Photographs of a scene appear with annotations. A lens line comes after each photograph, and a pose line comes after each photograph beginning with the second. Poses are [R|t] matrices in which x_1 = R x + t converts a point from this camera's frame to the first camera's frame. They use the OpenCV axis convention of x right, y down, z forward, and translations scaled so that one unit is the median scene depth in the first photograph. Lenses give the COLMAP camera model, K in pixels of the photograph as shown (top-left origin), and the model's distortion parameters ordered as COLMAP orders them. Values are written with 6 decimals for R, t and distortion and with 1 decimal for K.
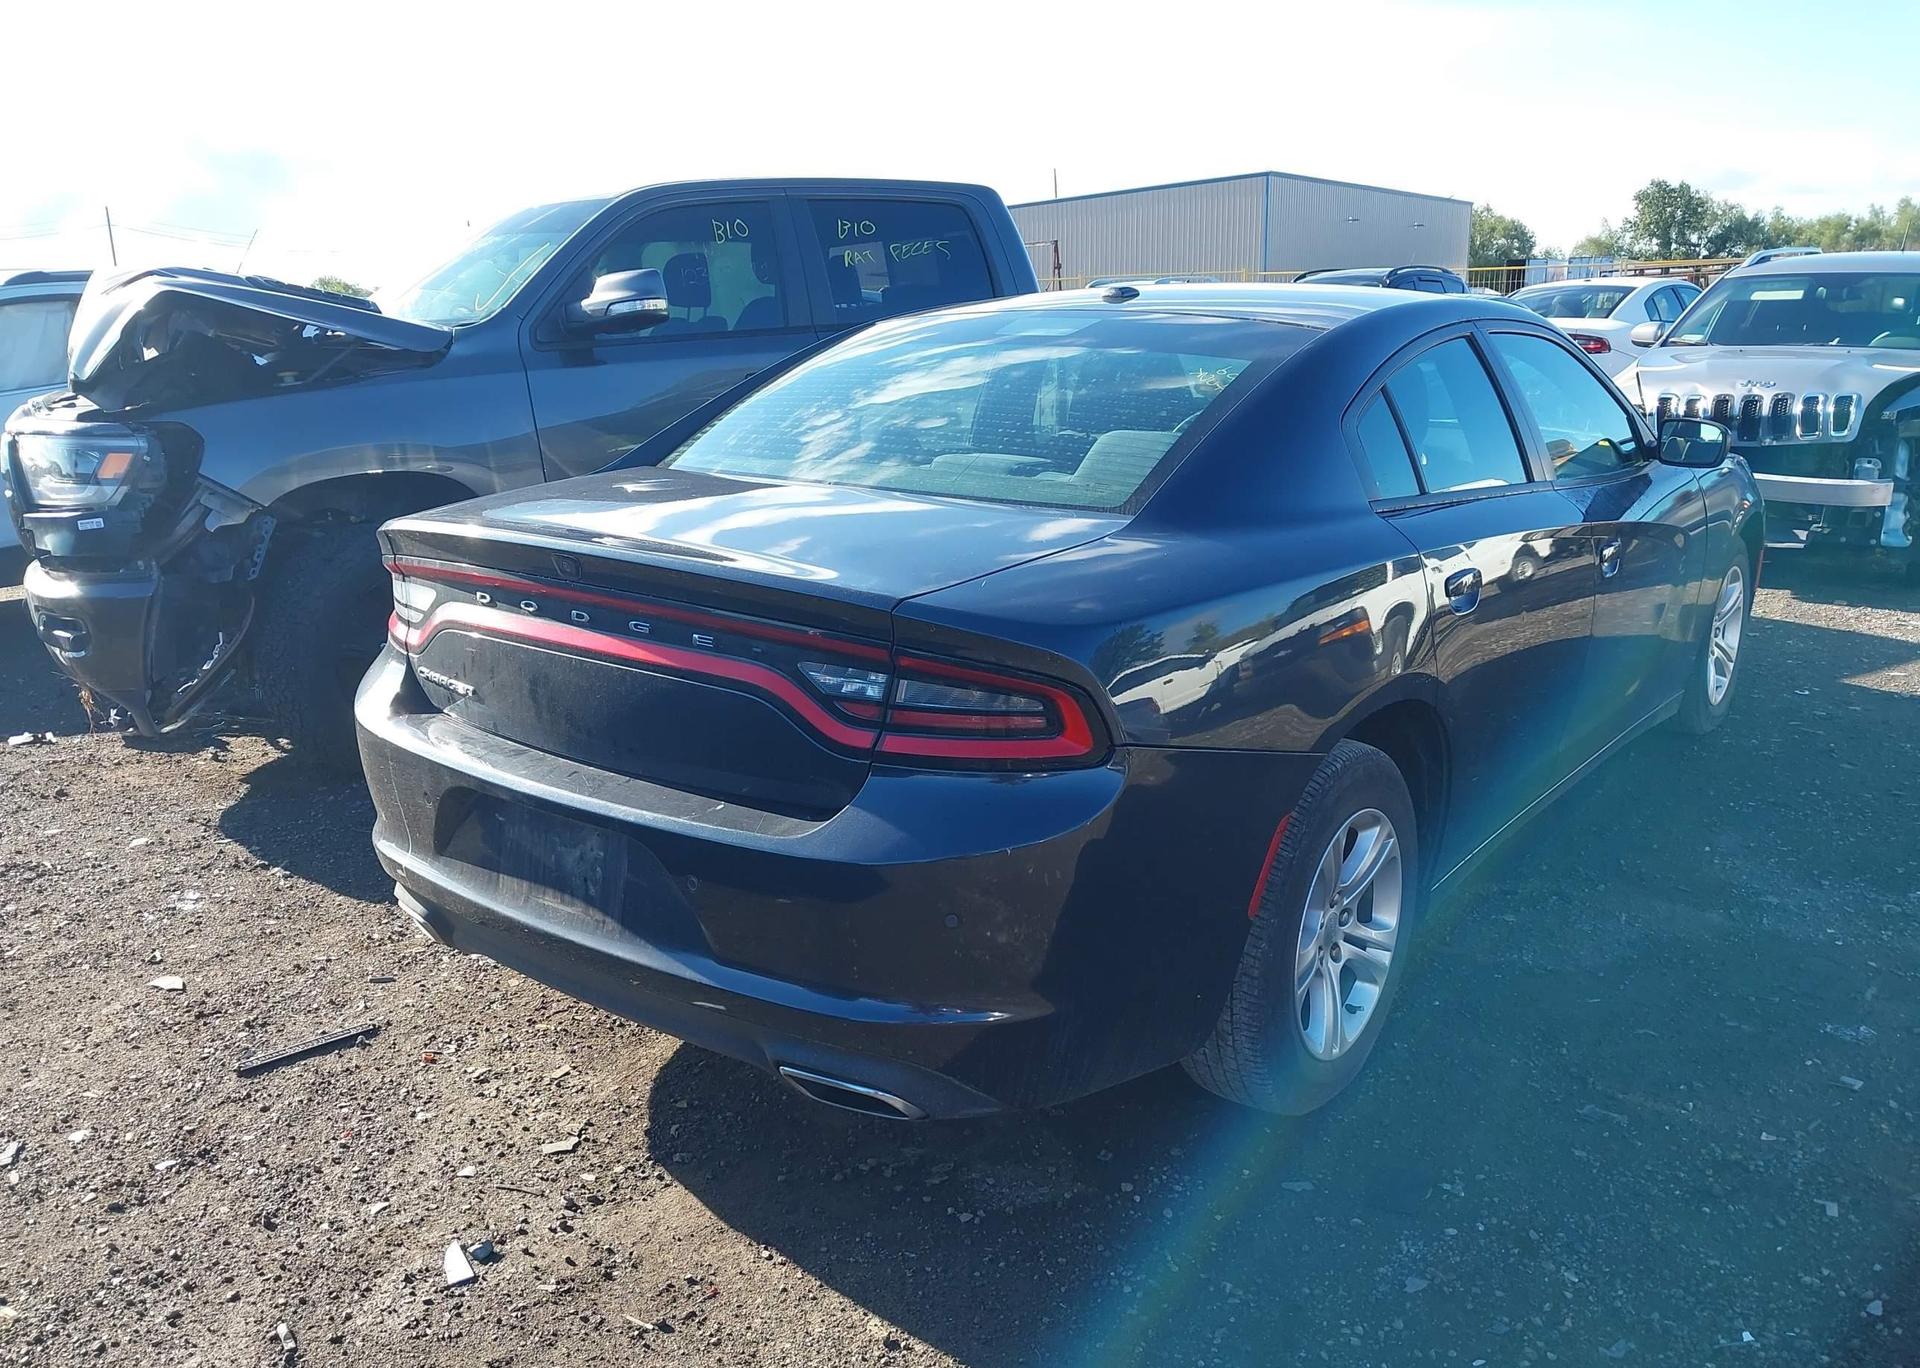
lens RADIAL K [[1511.6, 0, 963.2], [0, 1511.6, 717.4], [0, 0, 1]] dist [0.000573, 0.005476]
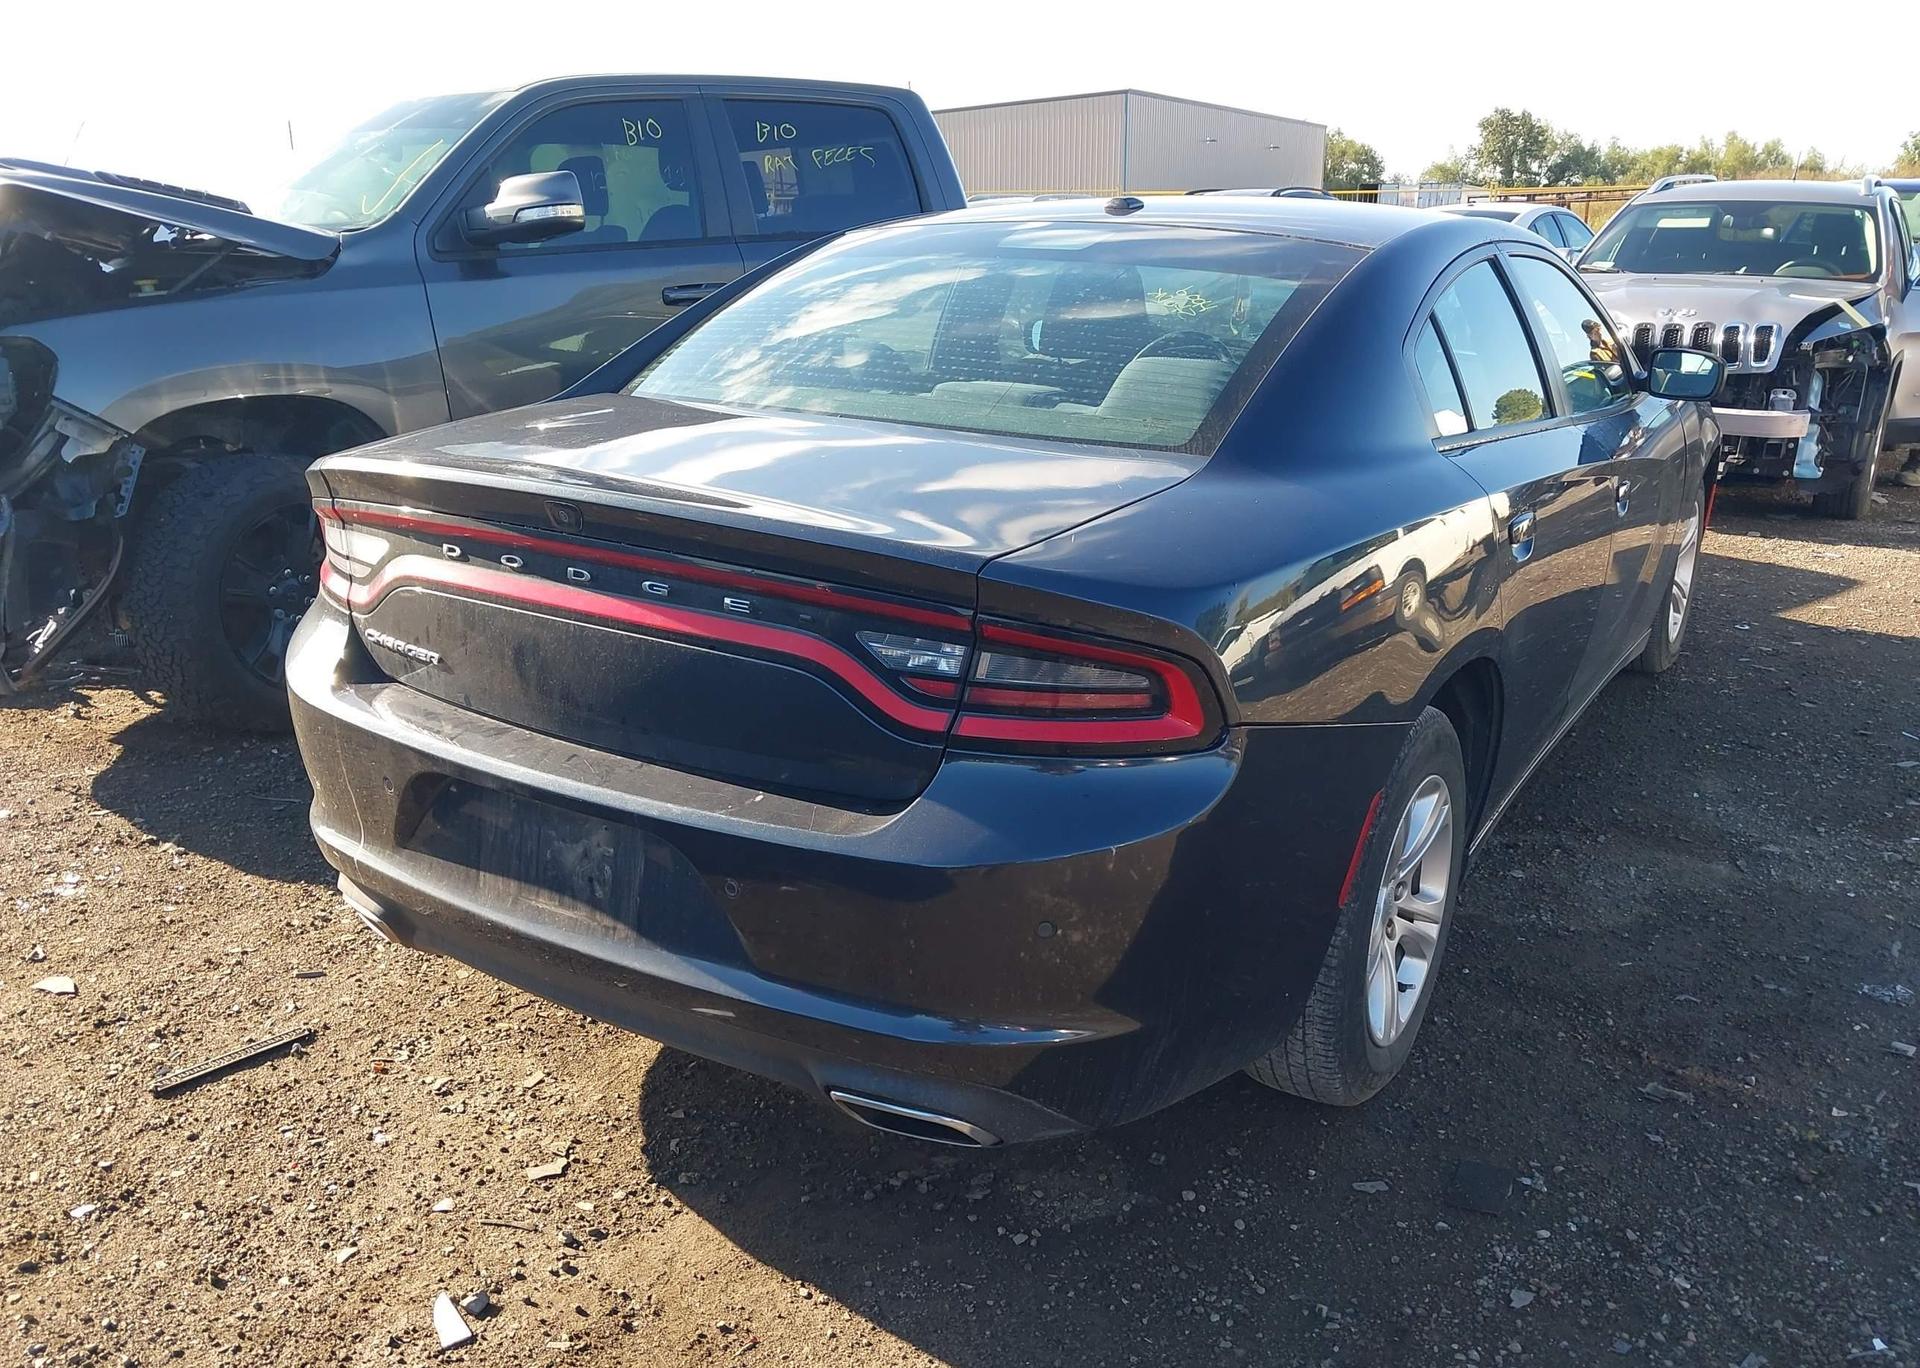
lens RADIAL K [[1512.6, 0, 961.0], [0, 1512.6, 719.5], [0, 0, 1]] dist [-0.004619, 0.025400]
pose [[0.995791, -0.012805, 0.090751, -0.099678], [0.008125, 0.998627, 0.051746, -0.023636], [-0.091289, -0.050791, 0.994528, 0.106280]]
